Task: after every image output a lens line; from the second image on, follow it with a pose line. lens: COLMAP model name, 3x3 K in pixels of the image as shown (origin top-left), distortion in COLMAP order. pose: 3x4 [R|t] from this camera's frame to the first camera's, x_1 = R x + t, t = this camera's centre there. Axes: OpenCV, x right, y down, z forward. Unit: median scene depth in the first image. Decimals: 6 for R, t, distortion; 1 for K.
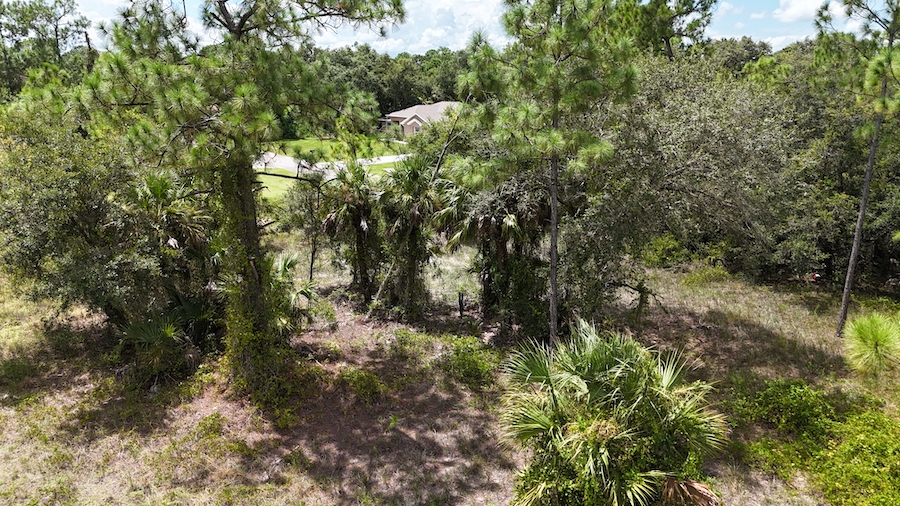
lens RADIAL K [[670.4, 0, 448.4], [0, 670.4, 251.8], [0, 0, 1]] dist [0.067228, -0.071351]
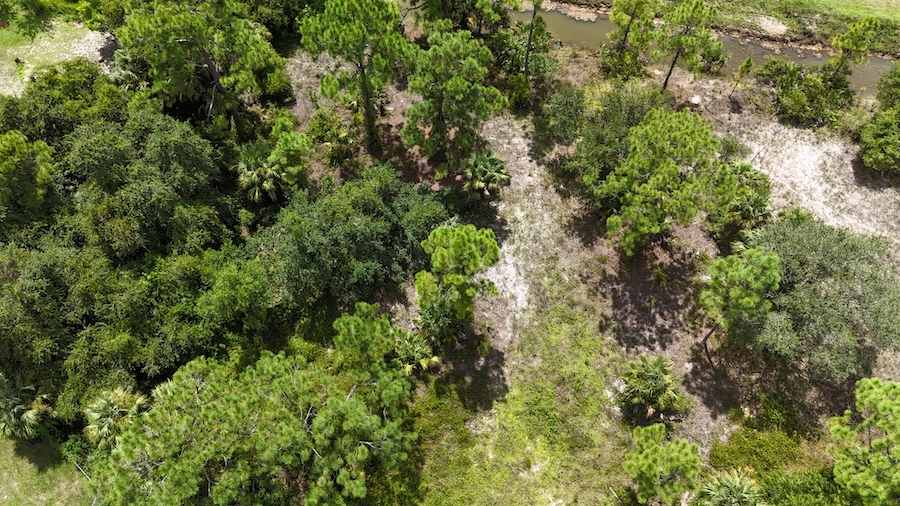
lens RADIAL K [[670.4, 0, 449.4], [0, 670.4, 254.1], [0, 0, 1]] dist [0.067228, -0.071351]
pose [[0.630559, 0.679787, -0.374545, 0.245459], [-0.175721, 0.595081, 0.784220, -1.557019], [0.755988, -0.428682, 0.494687, -0.740429]]
